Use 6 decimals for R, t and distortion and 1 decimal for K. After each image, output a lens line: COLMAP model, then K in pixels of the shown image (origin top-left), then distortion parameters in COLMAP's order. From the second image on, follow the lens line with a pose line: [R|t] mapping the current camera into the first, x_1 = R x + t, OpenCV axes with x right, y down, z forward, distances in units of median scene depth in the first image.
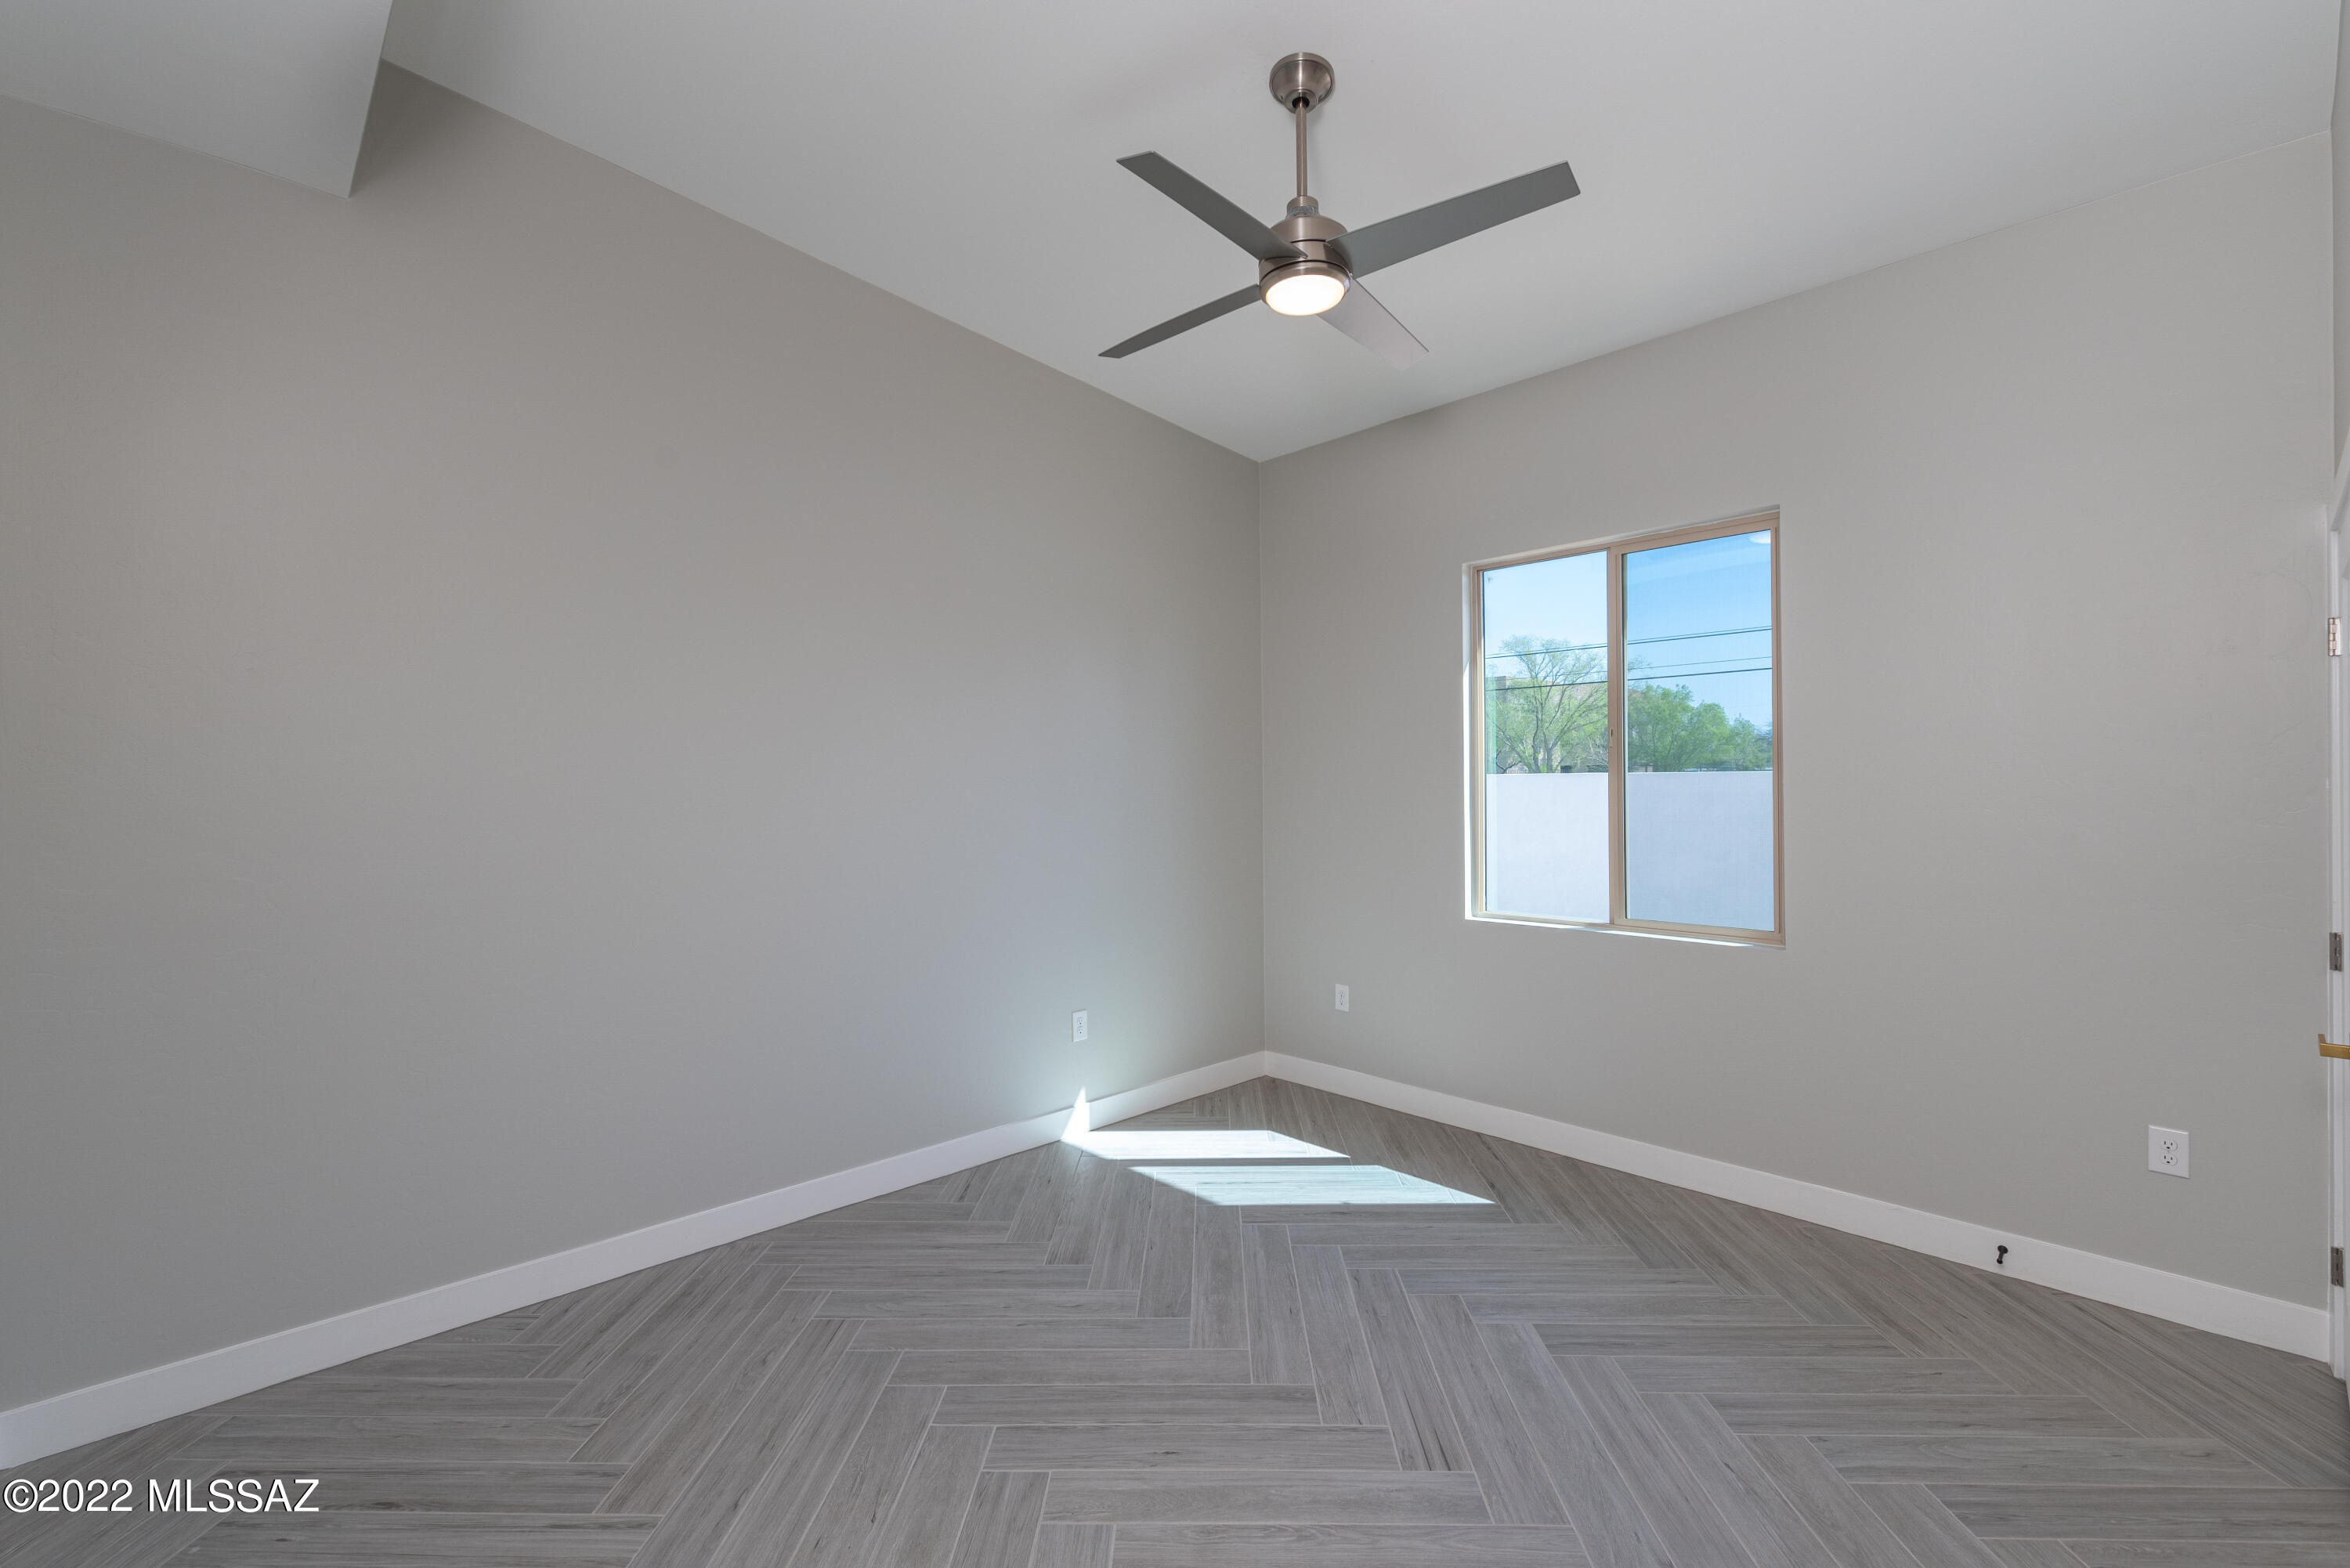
lens RADIAL K [[1014.1, 0, 1171.8], [0, 1014.1, 787.0], [0, 0, 1]] dist [0.027214, -0.000105]
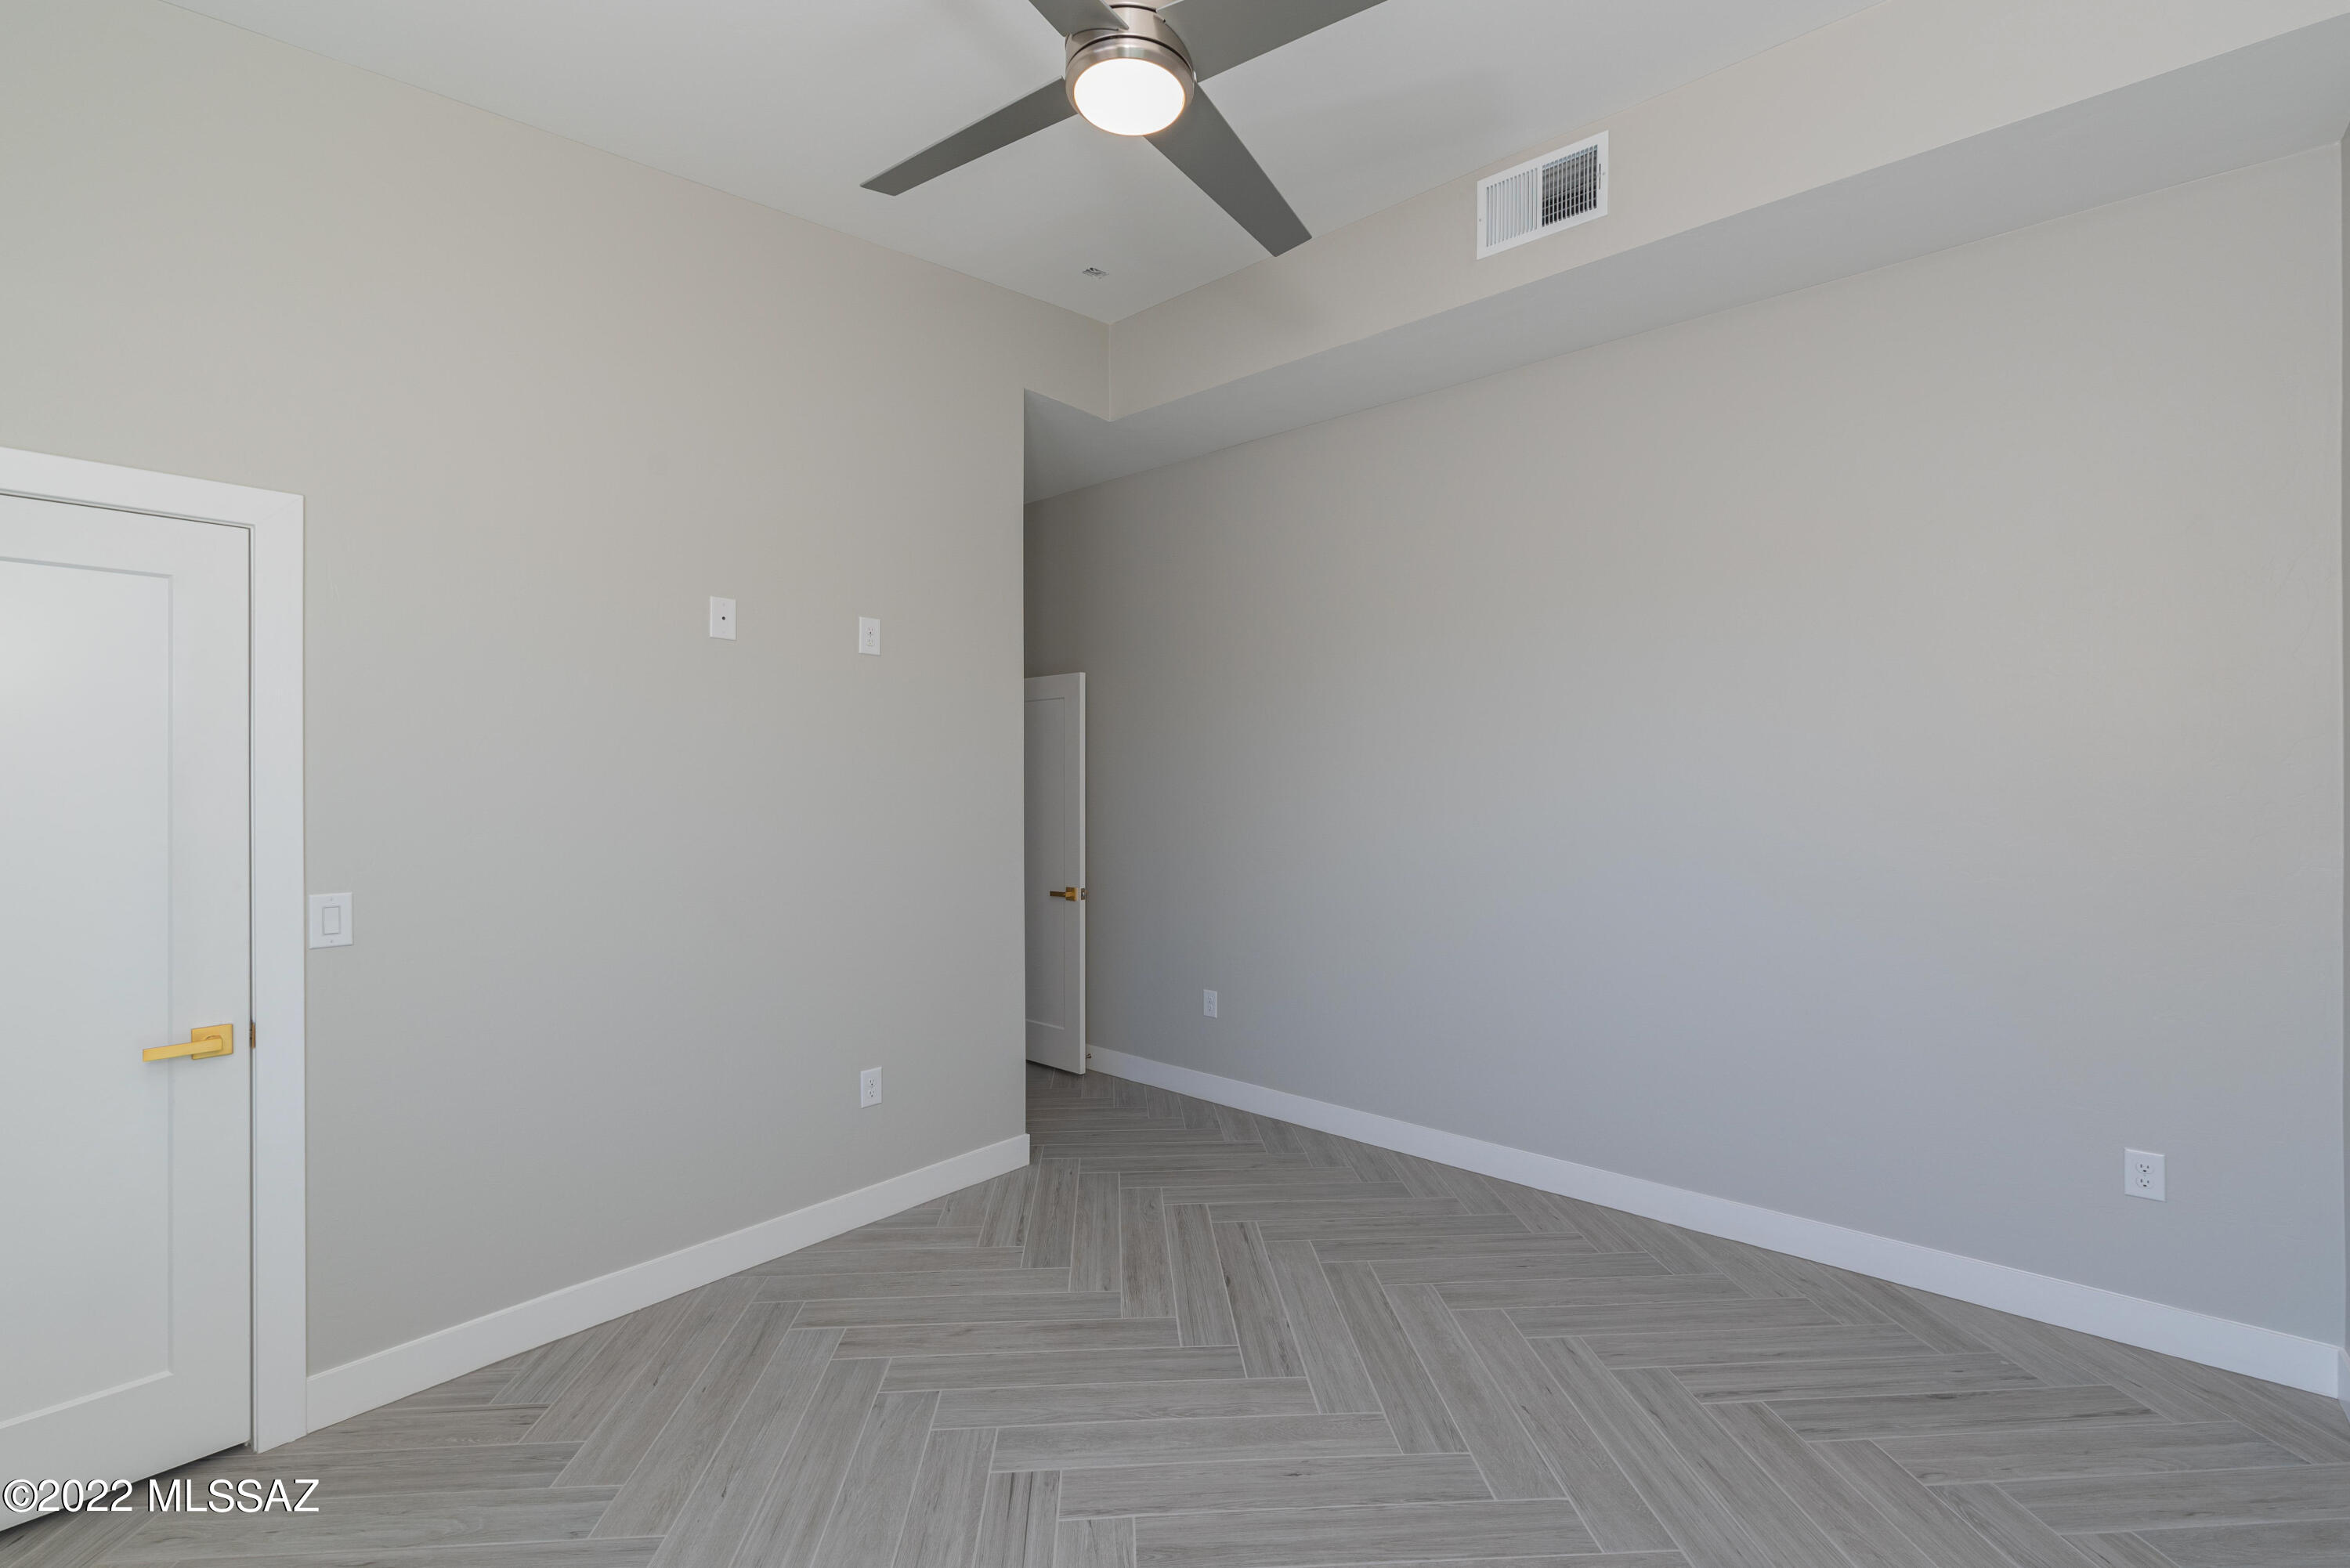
lens RADIAL K [[1014.1, 0, 1178.3], [0, 1014.1, 767.9], [0, 0, 1]] dist [0.027214, -0.000105]
pose [[-0.994608, 0.007595, -0.103431, 0.206060], [0.008260, 0.999948, -0.006011, -0.016890], [0.103380, -0.006833, -0.994618, 1.995621]]
